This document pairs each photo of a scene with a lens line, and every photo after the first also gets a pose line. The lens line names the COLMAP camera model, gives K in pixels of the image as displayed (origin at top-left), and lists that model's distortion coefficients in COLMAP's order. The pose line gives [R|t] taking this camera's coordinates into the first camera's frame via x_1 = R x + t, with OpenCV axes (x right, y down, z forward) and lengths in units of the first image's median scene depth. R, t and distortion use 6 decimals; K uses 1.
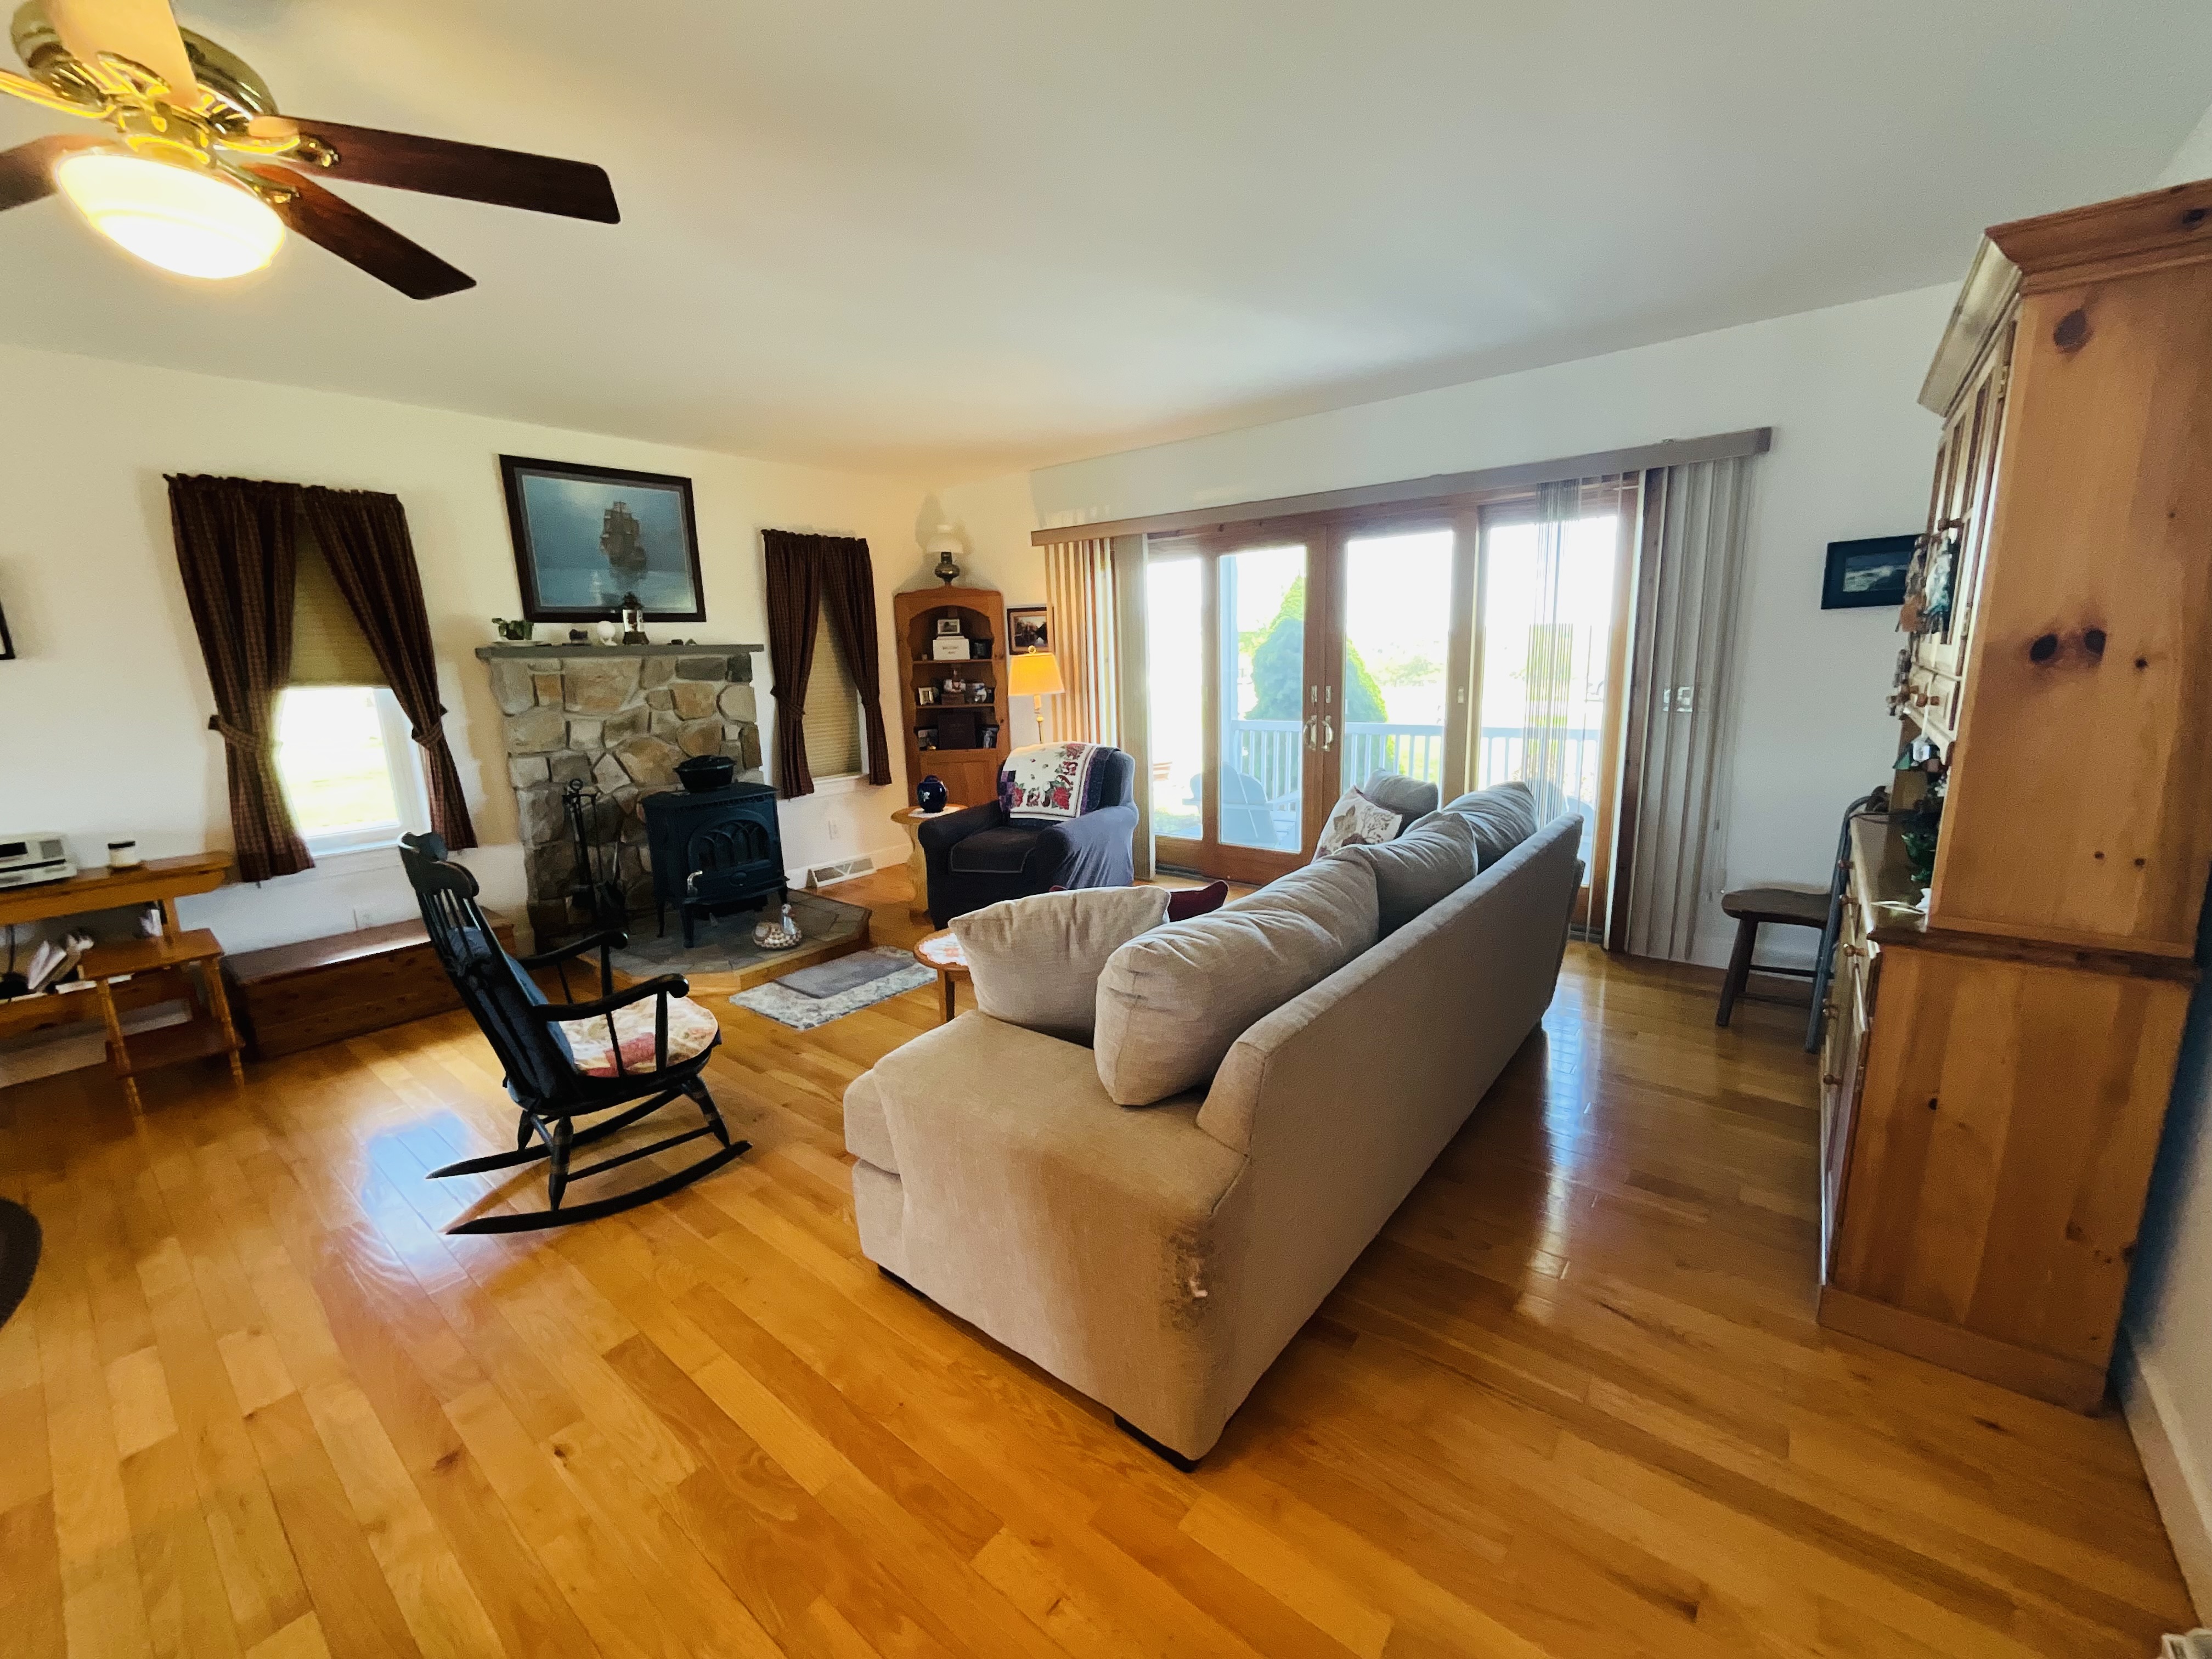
lens RADIAL K [[895.6, 0, 1105.8], [0, 895.6, 826.8], [0, 0, 1]] dist [-0.001627, -0.000751]
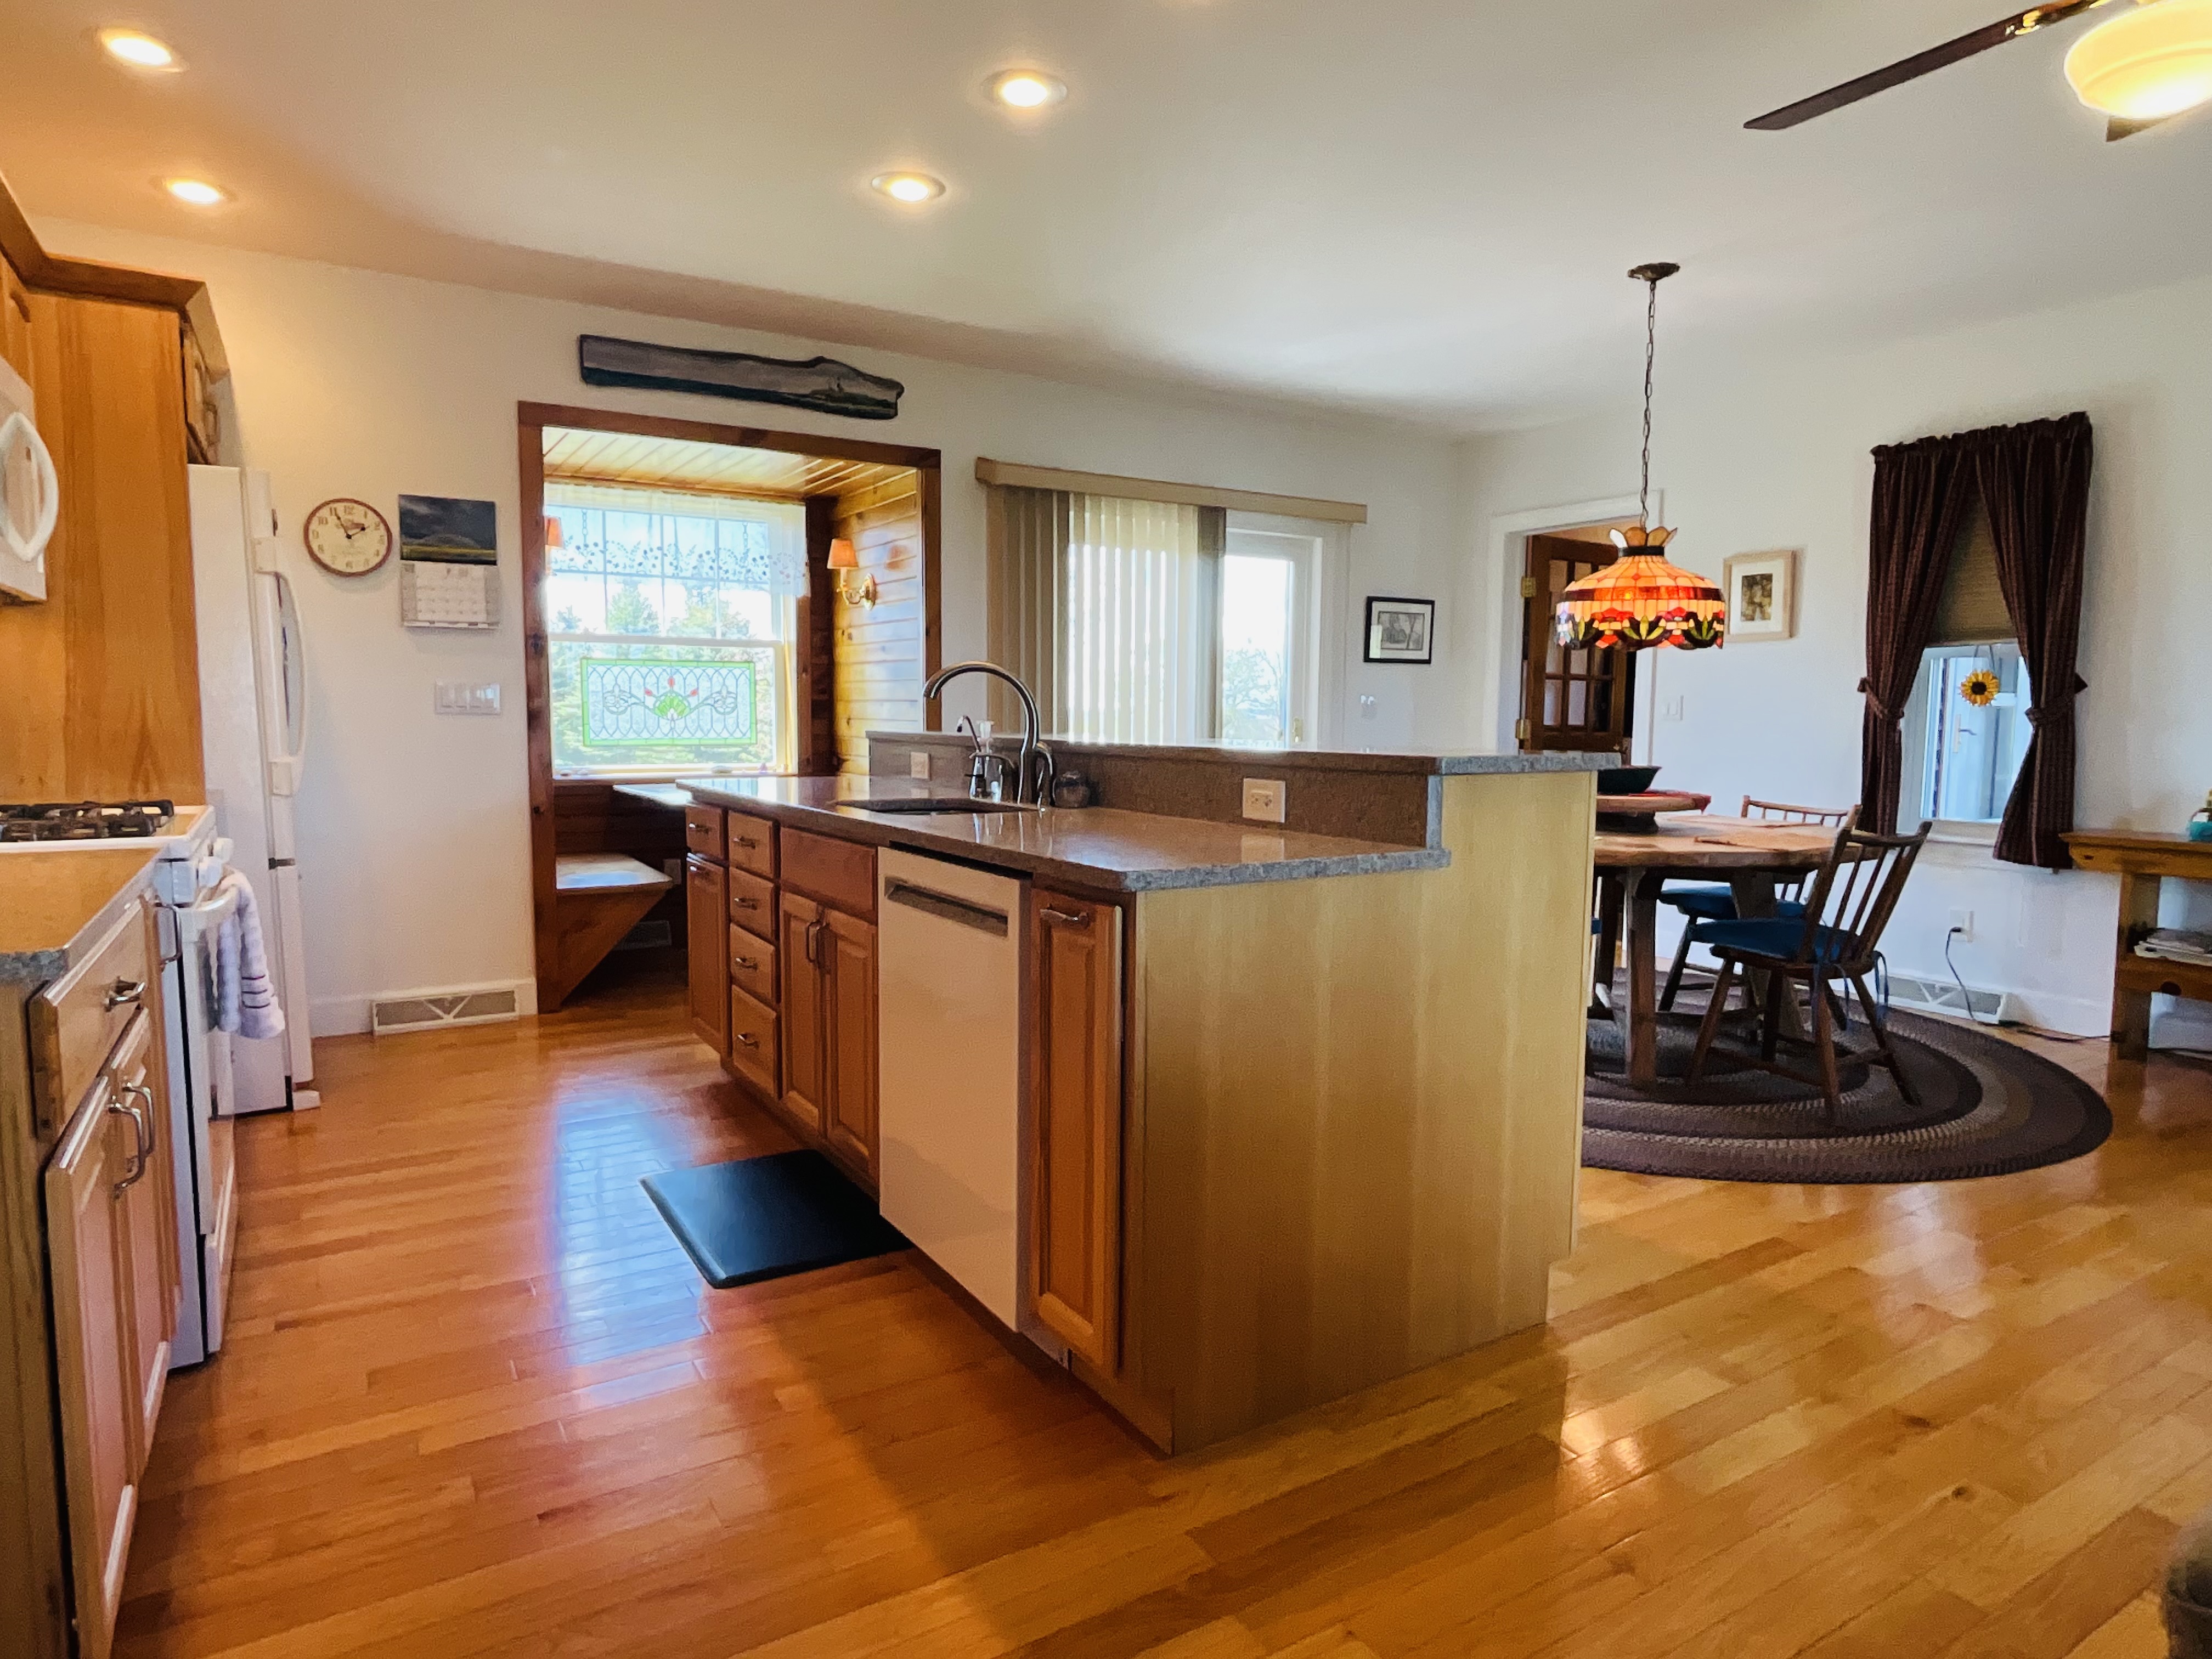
lens RADIAL K [[1290.6, 0, 1115.8], [0, 1290.6, 830.9], [0, 0, 1]] dist [-0.019429, 0.017184]
pose [[-0.332664, 0.117819, -0.935657, 0.233079], [-0.178644, 0.966327, 0.185196, 0.018984], [0.925970, 0.228757, -0.300415, 0.186504]]
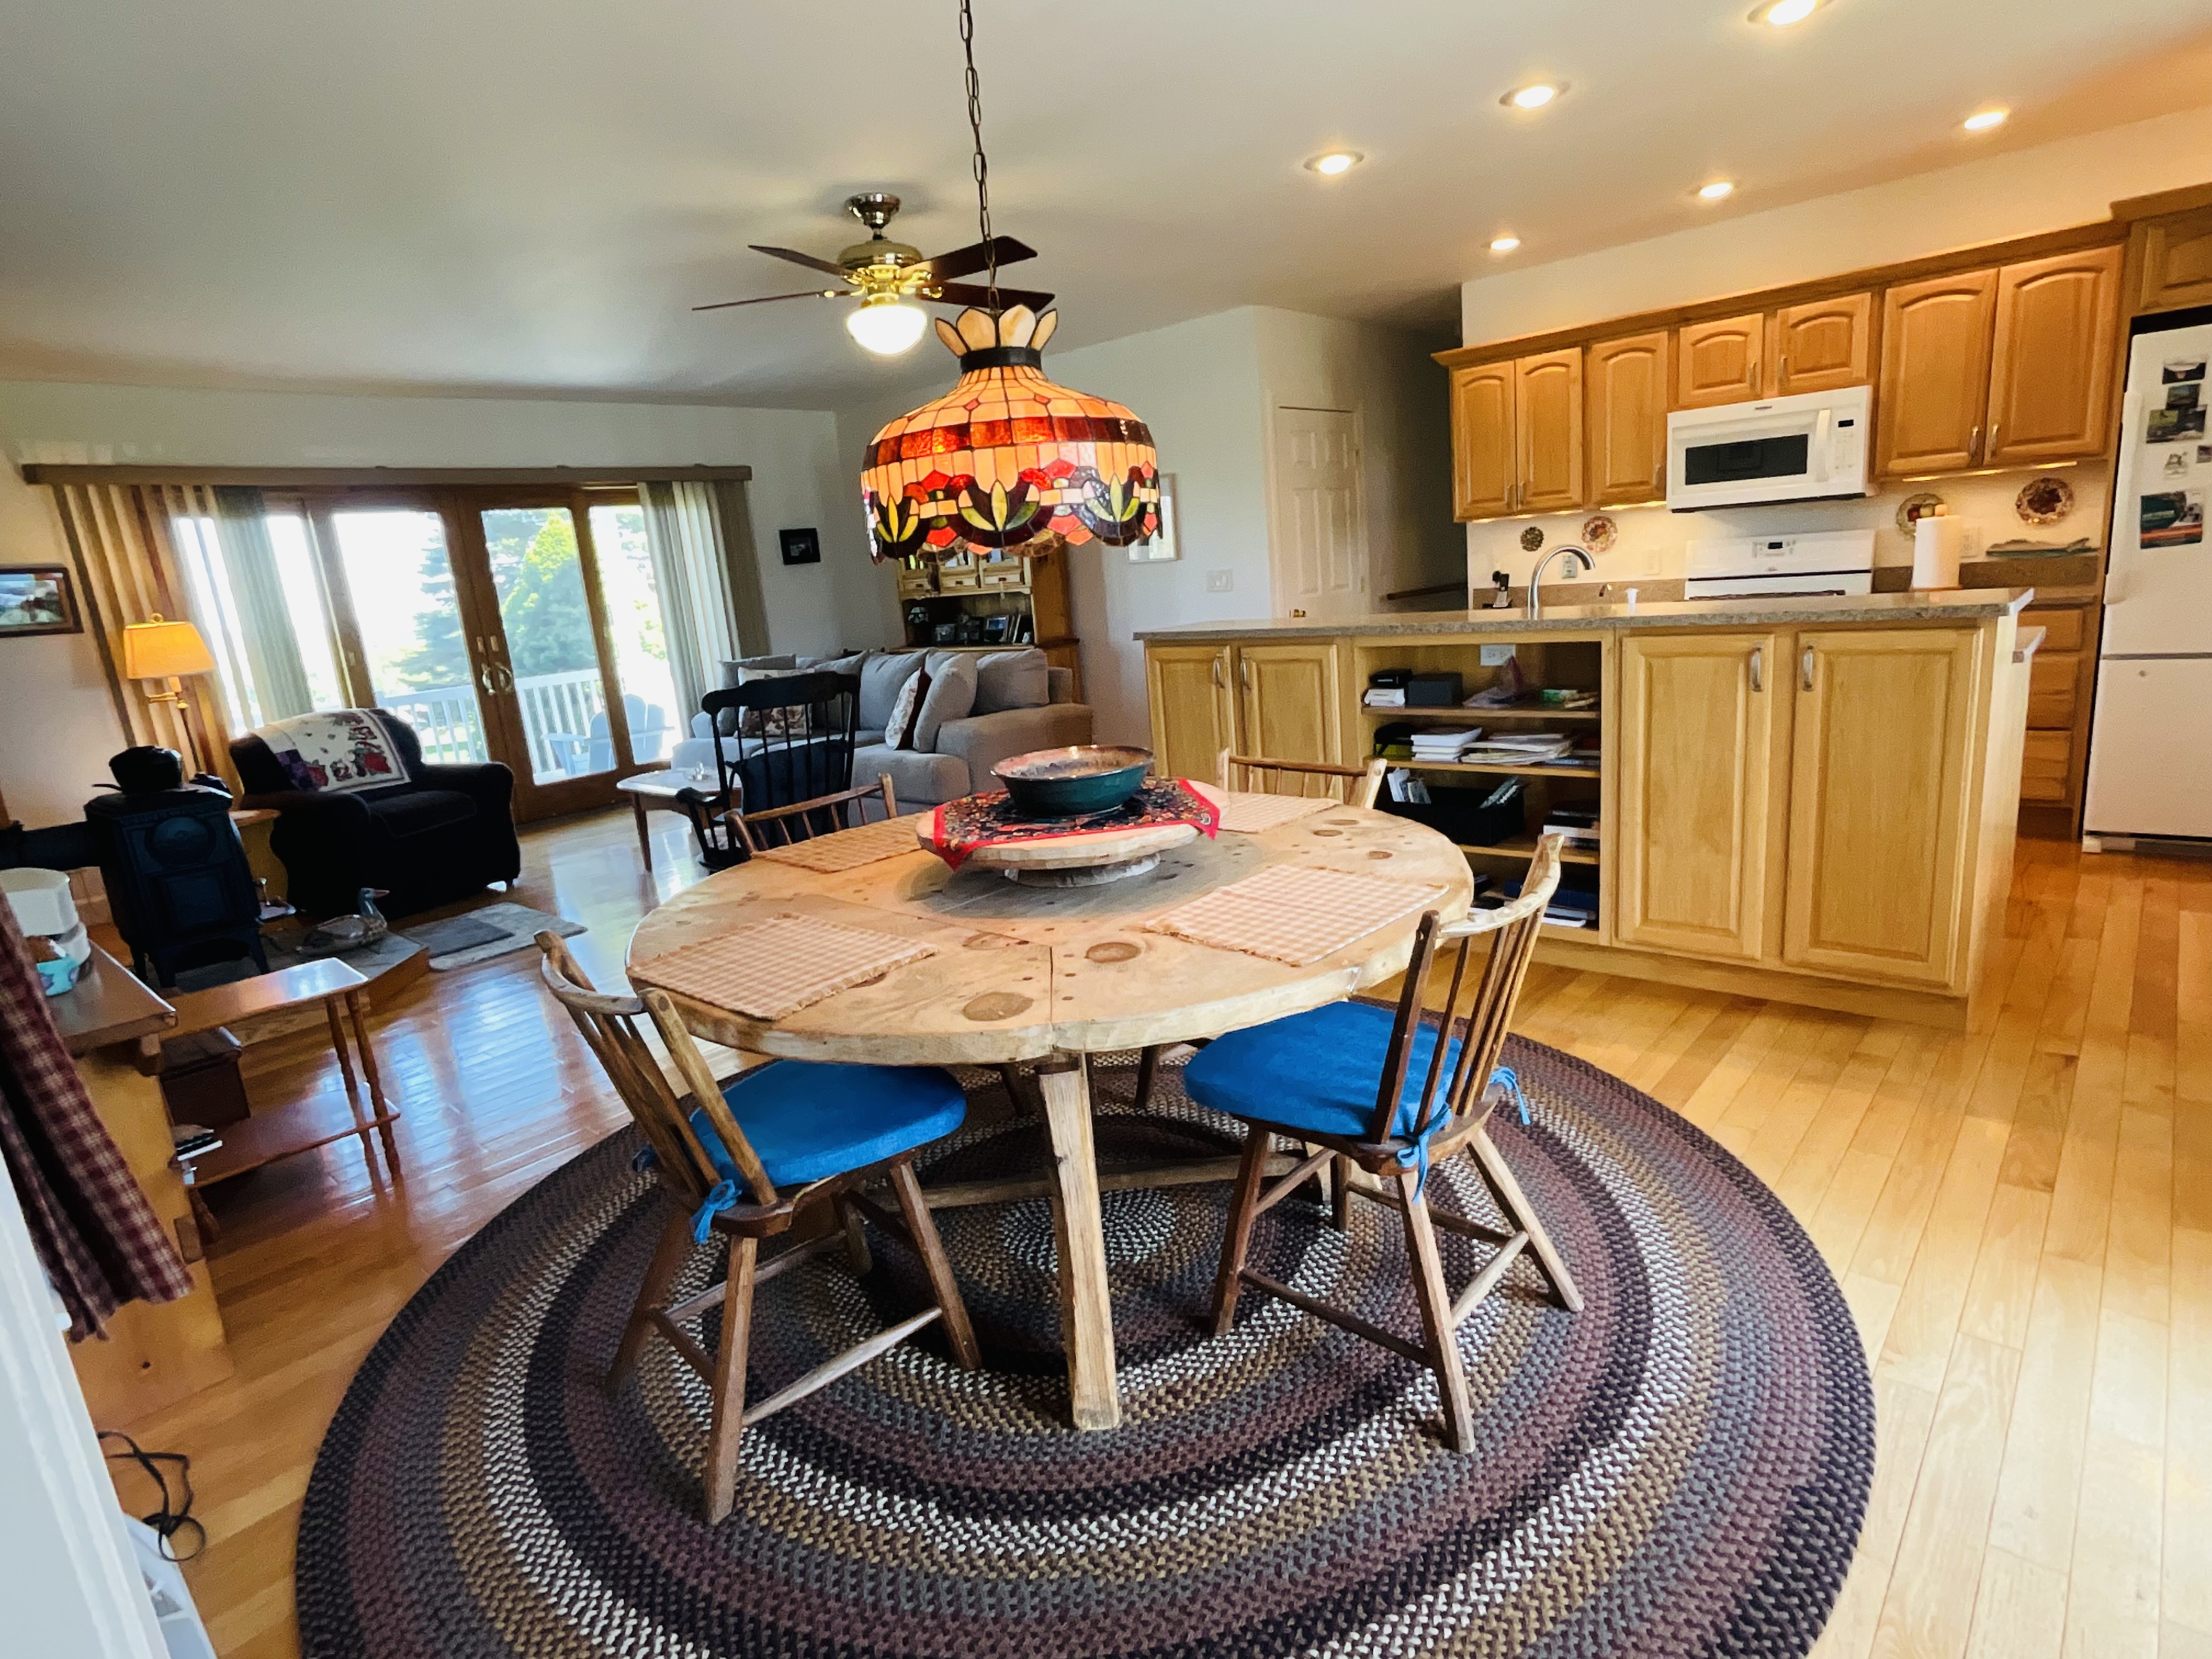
lens RADIAL K [[1163.3, 0, 1107.2], [0, 1163.3, 833.2], [0, 0, 1]] dist [-0.013421, 0.009869]
pose [[0.055043, -0.199716, 0.978307, -1.283136], [0.272218, 0.945678, 0.177739, 0.031224], [-0.960660, 0.256529, 0.106420, 0.175354]]
